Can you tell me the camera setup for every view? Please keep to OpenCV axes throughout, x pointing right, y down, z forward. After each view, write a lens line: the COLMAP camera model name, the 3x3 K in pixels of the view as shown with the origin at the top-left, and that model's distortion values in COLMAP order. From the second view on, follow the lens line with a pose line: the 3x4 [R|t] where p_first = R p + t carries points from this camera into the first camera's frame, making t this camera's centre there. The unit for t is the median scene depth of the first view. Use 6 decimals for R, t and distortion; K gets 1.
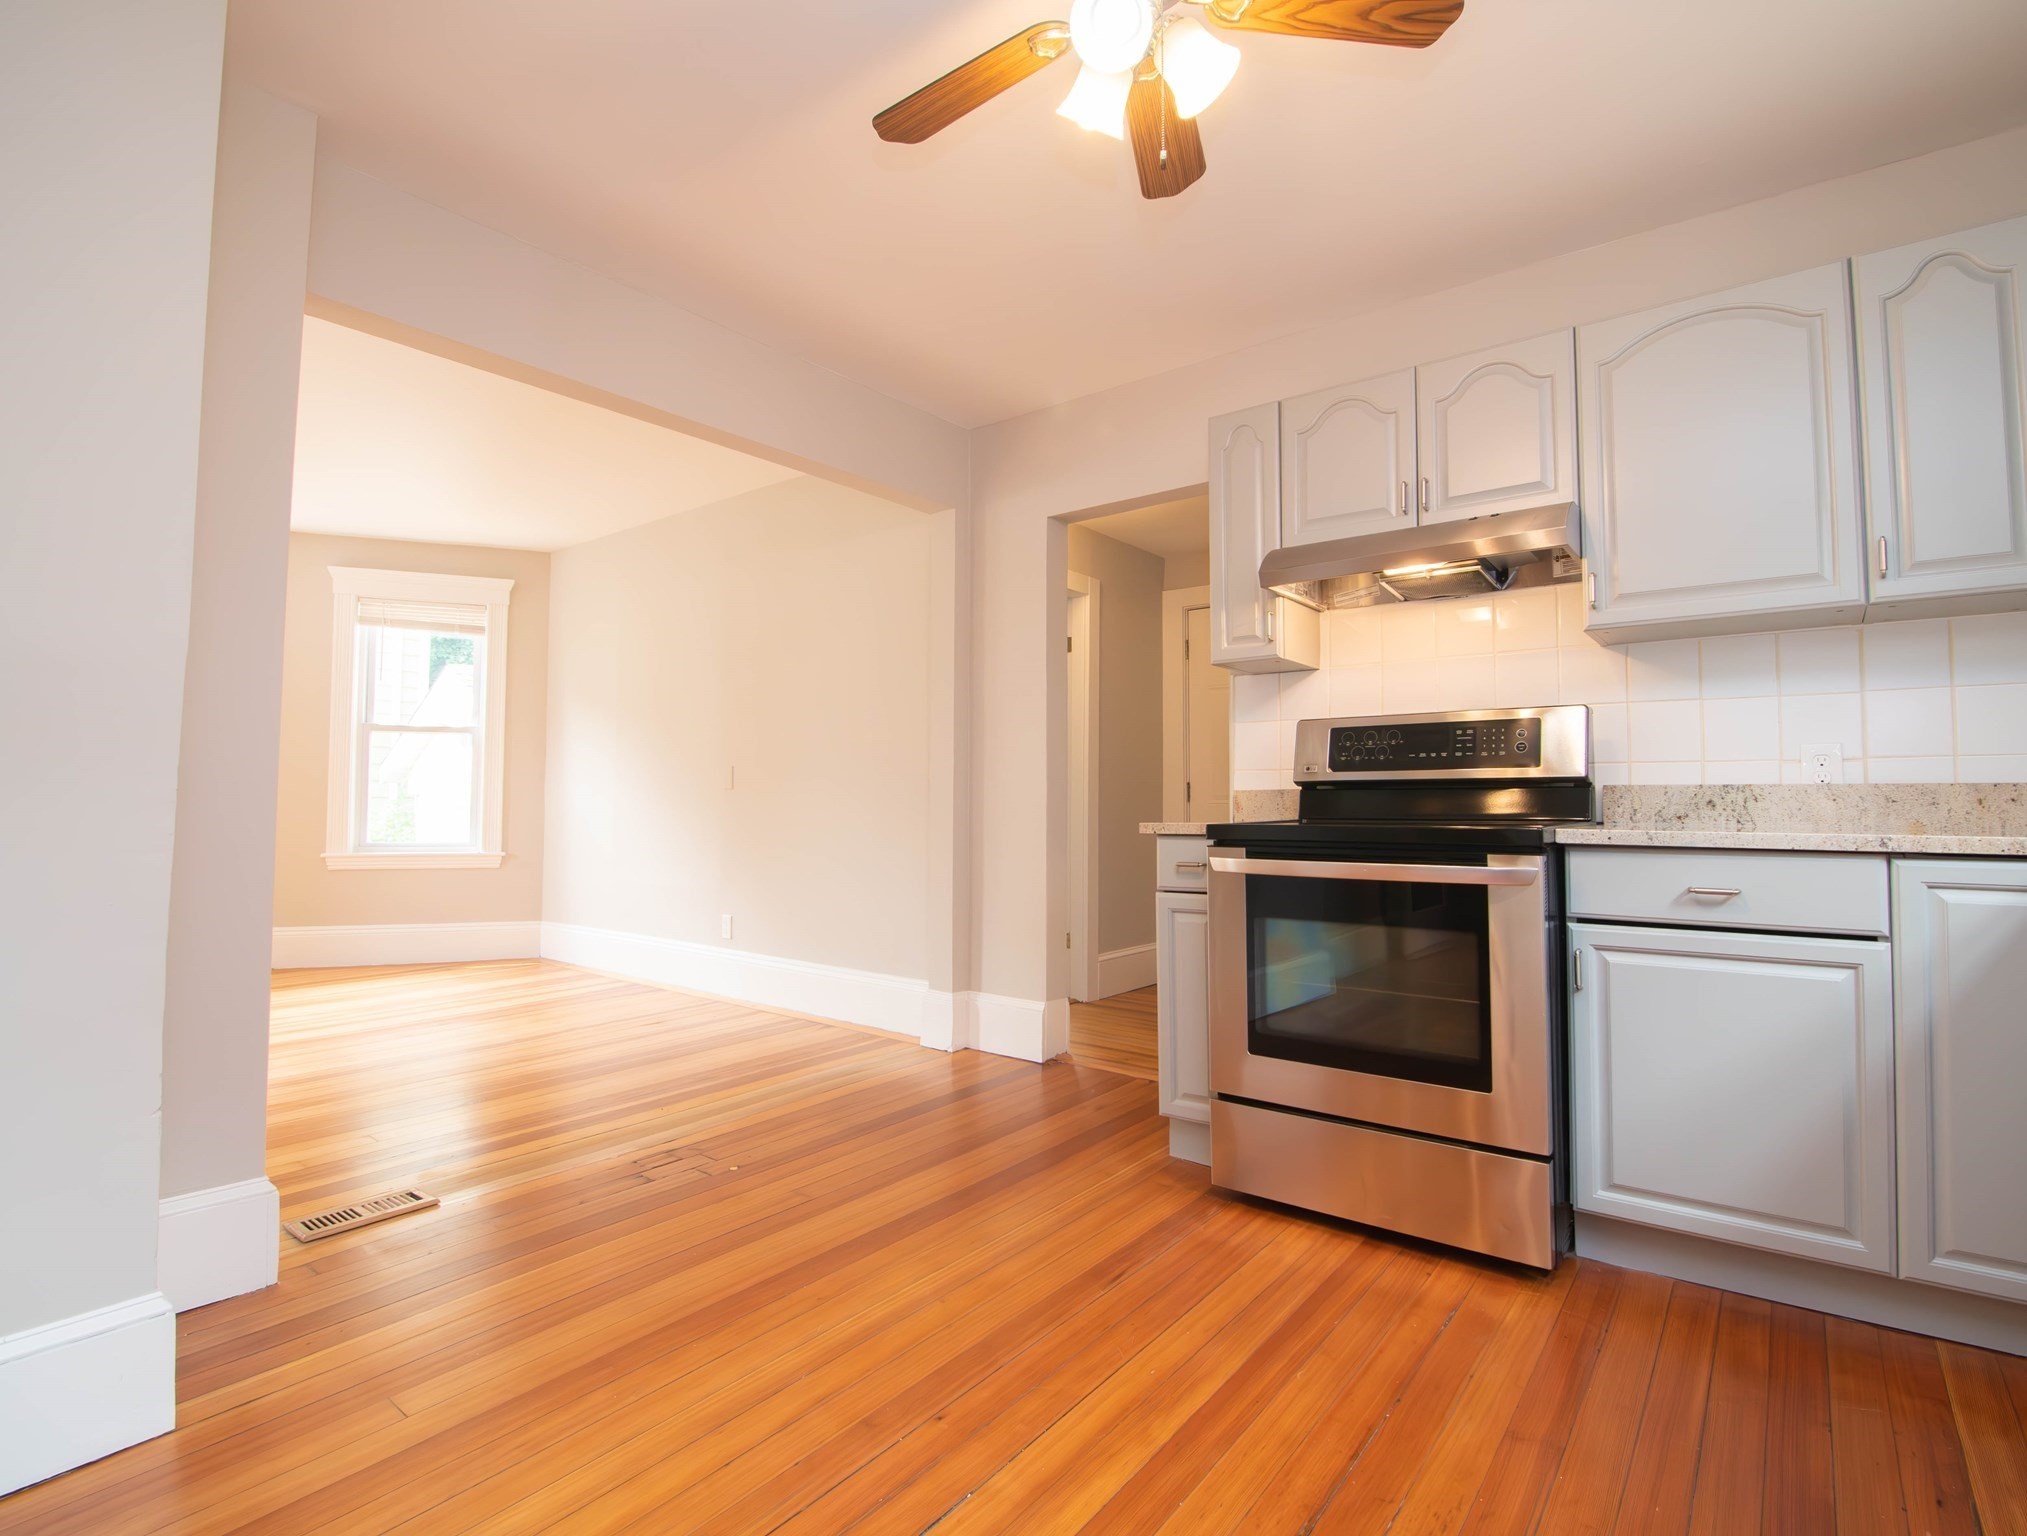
lens RADIAL K [[995.5, 0, 1016.9], [0, 995.5, 762.5], [0, 0, 1]] dist [-0.024130, -0.000285]
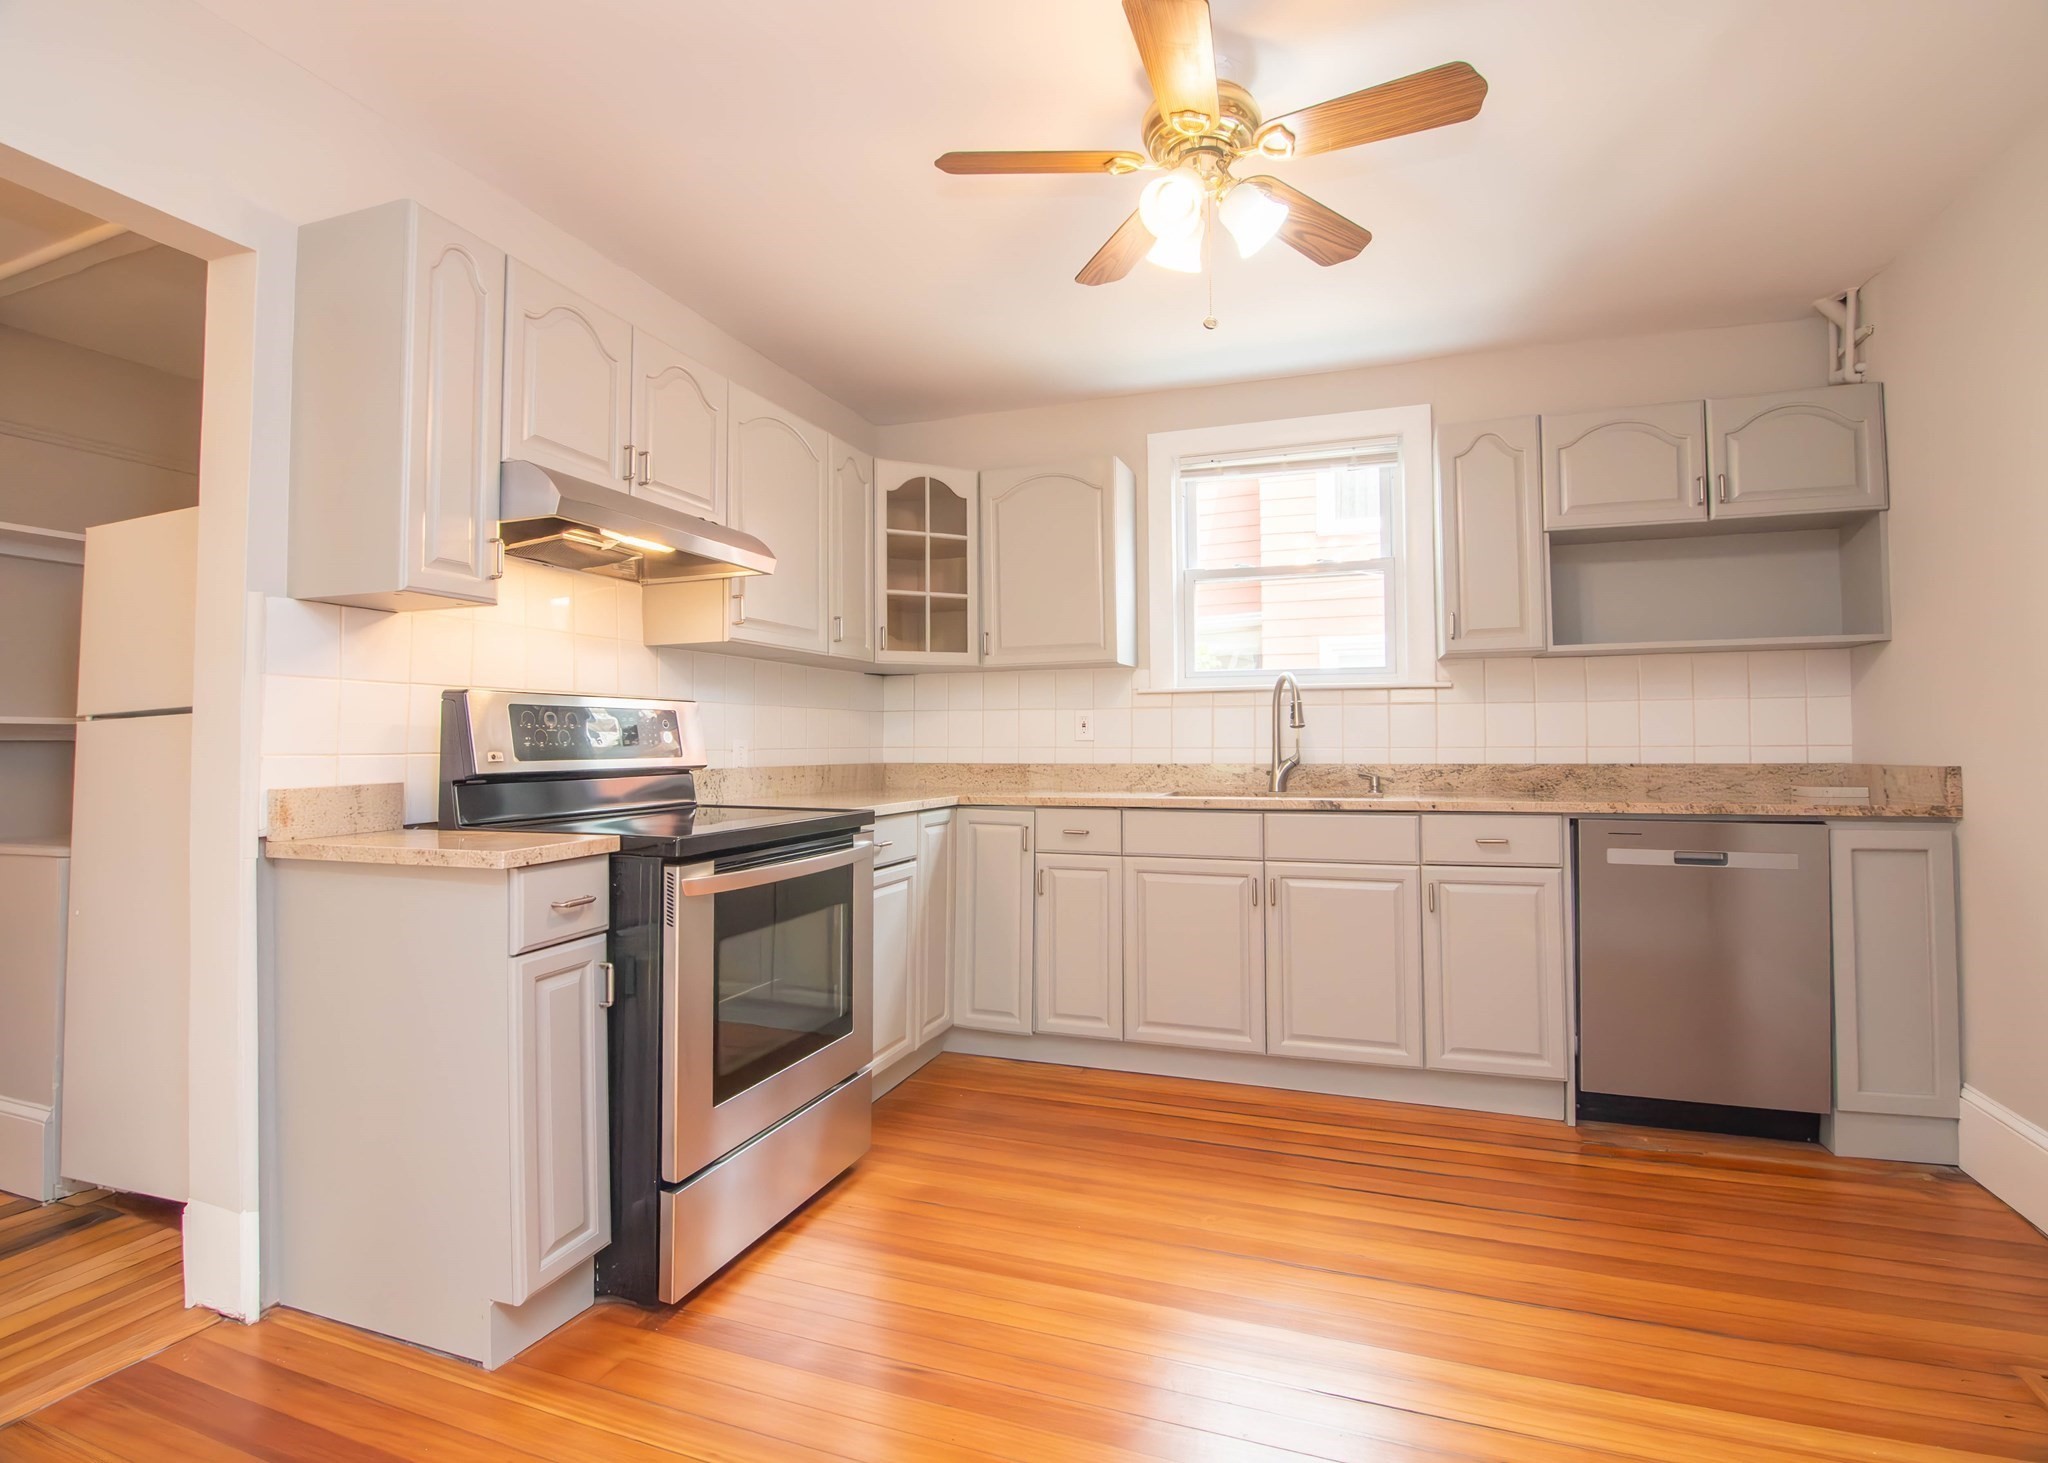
lens RADIAL K [[976.7, 0, 1018.3], [0, 976.7, 711.3], [0, 0, 1]] dist [-0.026739, 0.000201]
pose [[-0.308086, 0.029384, 0.950905, -0.604584], [-0.033611, 0.998563, -0.041747, -0.012638], [-0.950765, -0.044823, -0.306655, 0.982944]]
